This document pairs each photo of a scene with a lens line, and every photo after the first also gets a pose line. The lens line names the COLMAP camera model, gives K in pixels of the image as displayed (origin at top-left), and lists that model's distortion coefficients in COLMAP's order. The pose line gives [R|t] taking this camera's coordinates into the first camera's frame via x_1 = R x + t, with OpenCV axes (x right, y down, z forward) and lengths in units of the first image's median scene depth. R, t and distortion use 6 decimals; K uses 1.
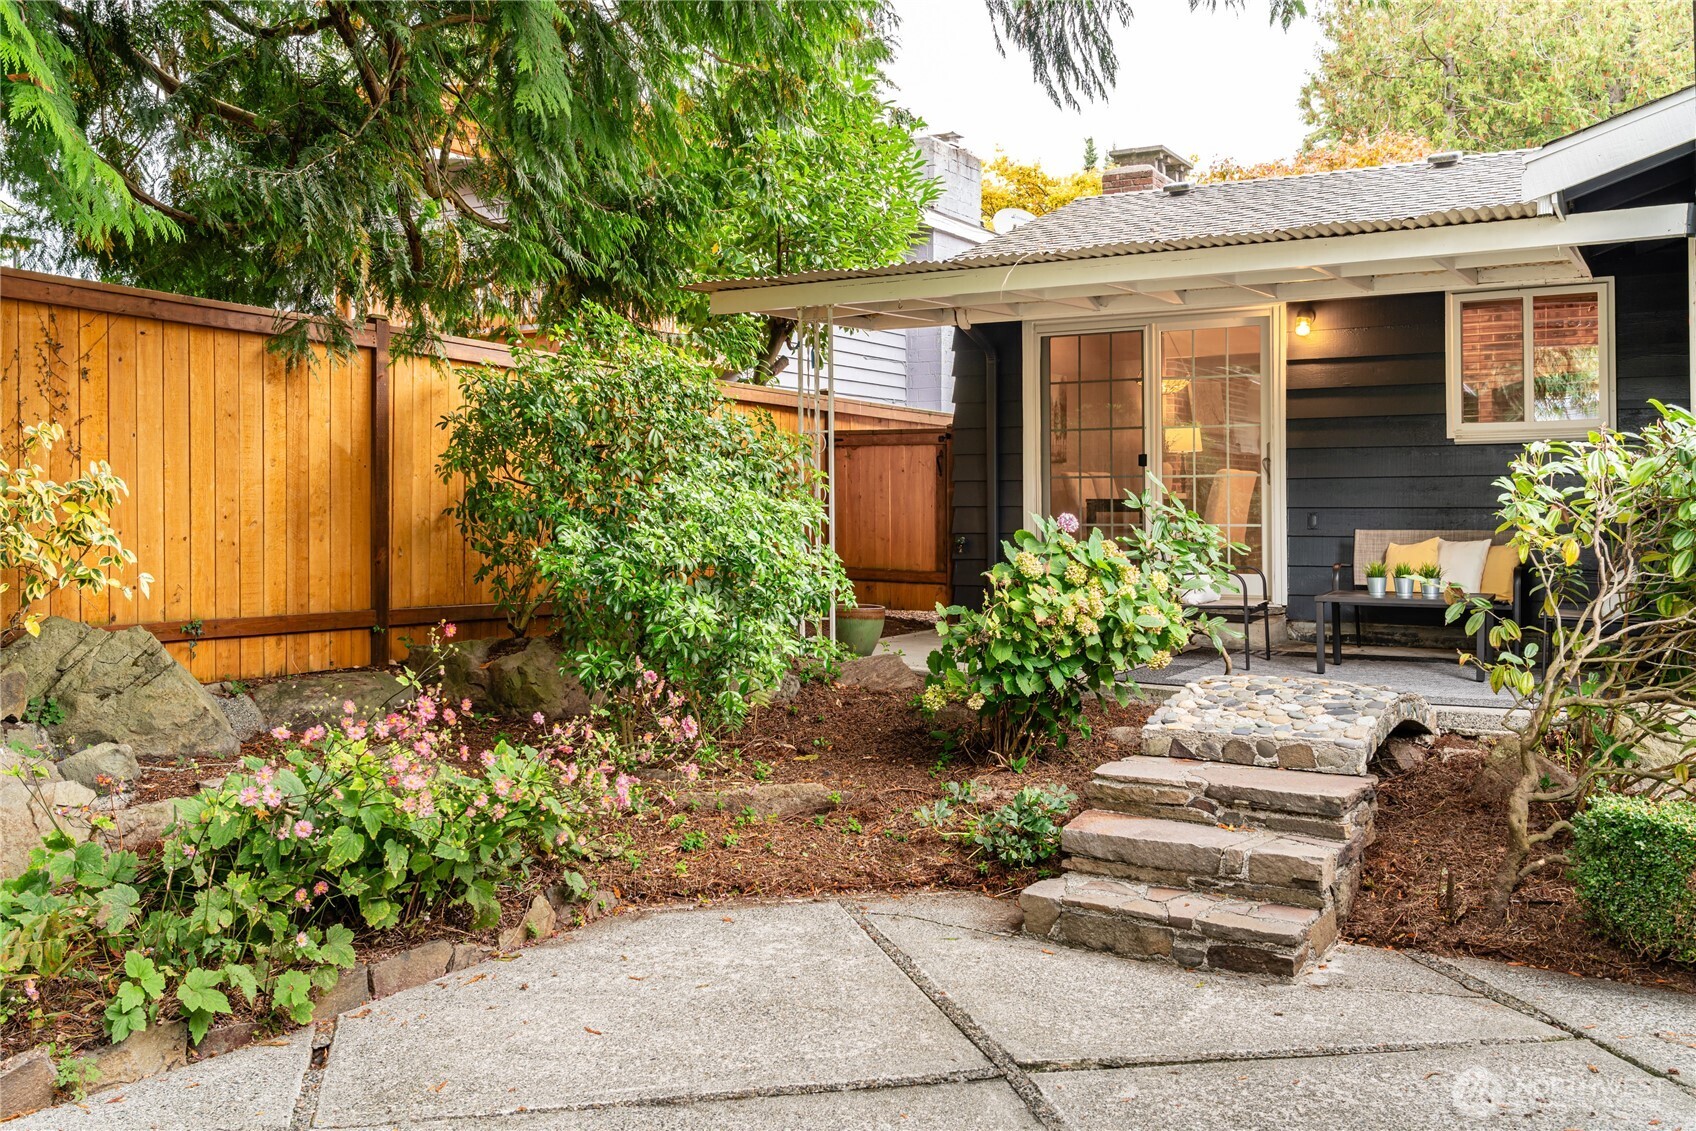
lens RADIAL K [[1504.7, 0, 825.5], [0, 1504.7, 480.7], [0, 0, 1]] dist [-0.000212, 0.000569]
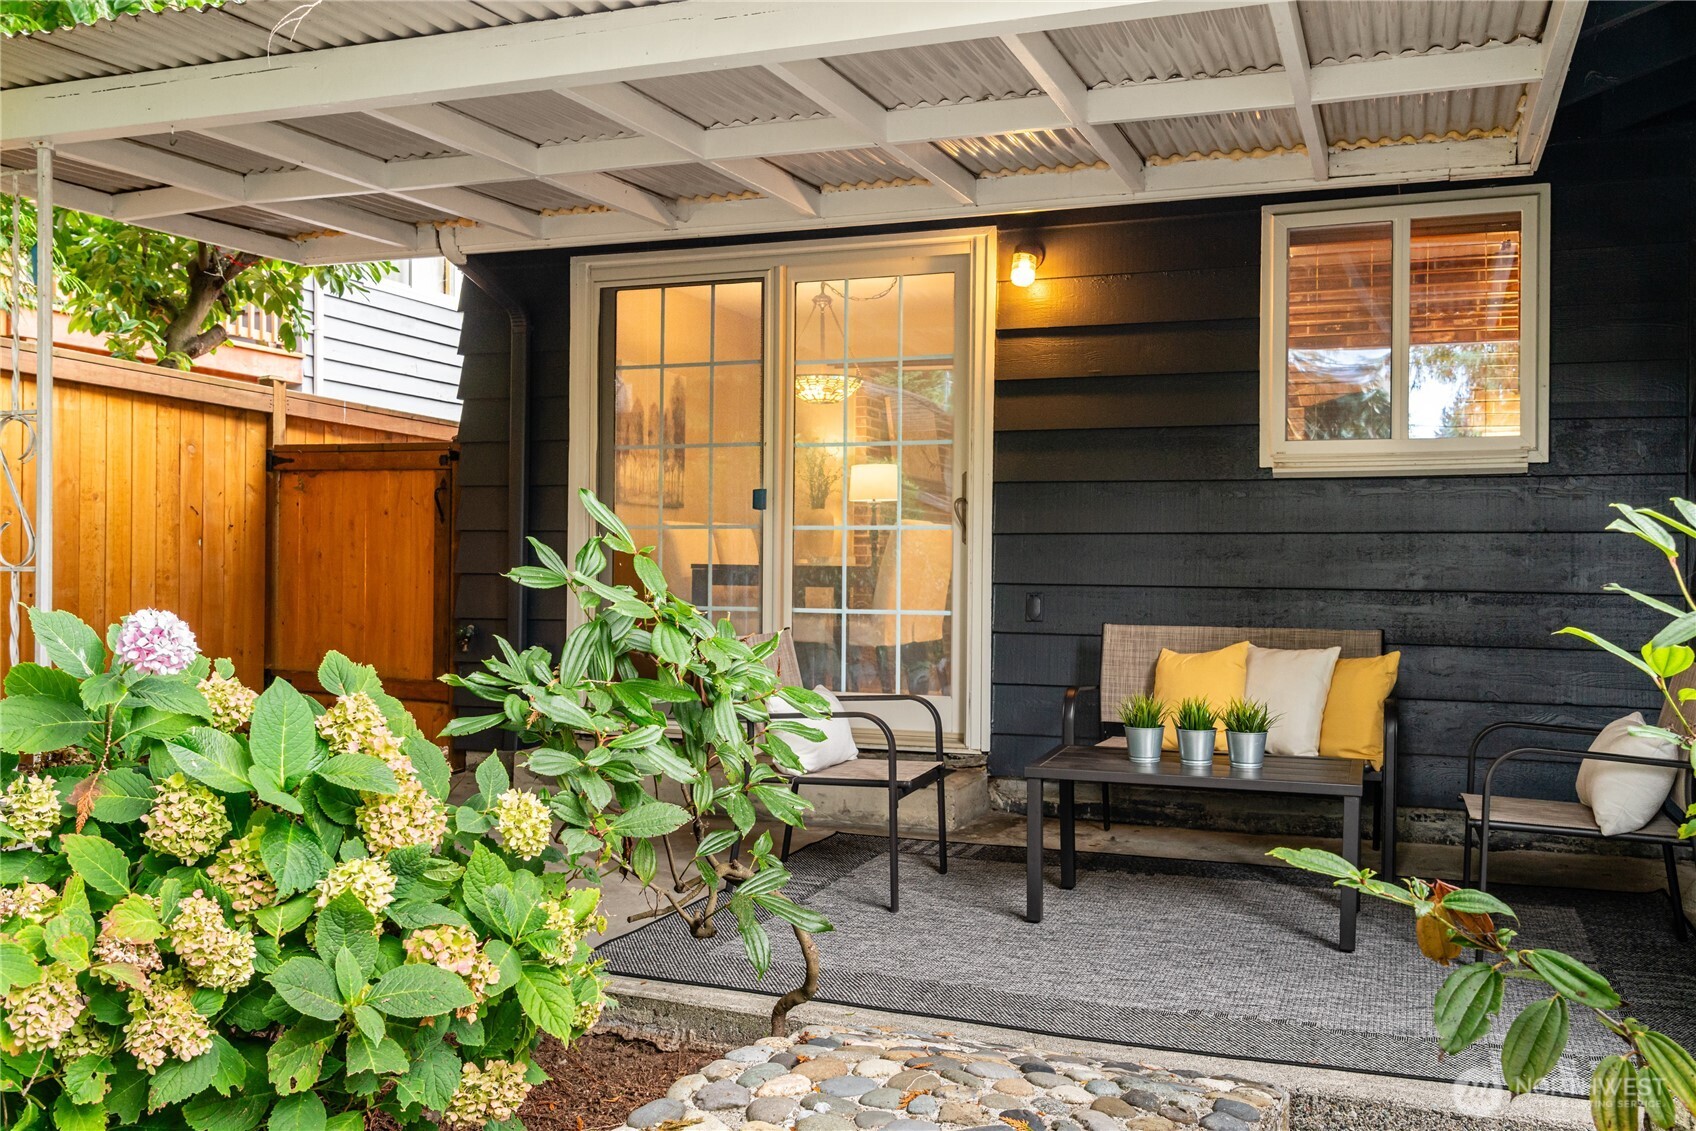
lens RADIAL K [[1504.7, 0, 850.0], [0, 1504.7, 568.2], [0, 0, 1]] dist [-0.000212, 0.000569]
pose [[0.984960, 0.013610, 0.172244, 0.154907], [-0.016384, 0.999758, 0.014694, 0.004331], [-0.172003, -0.017295, 0.984945, 0.444351]]
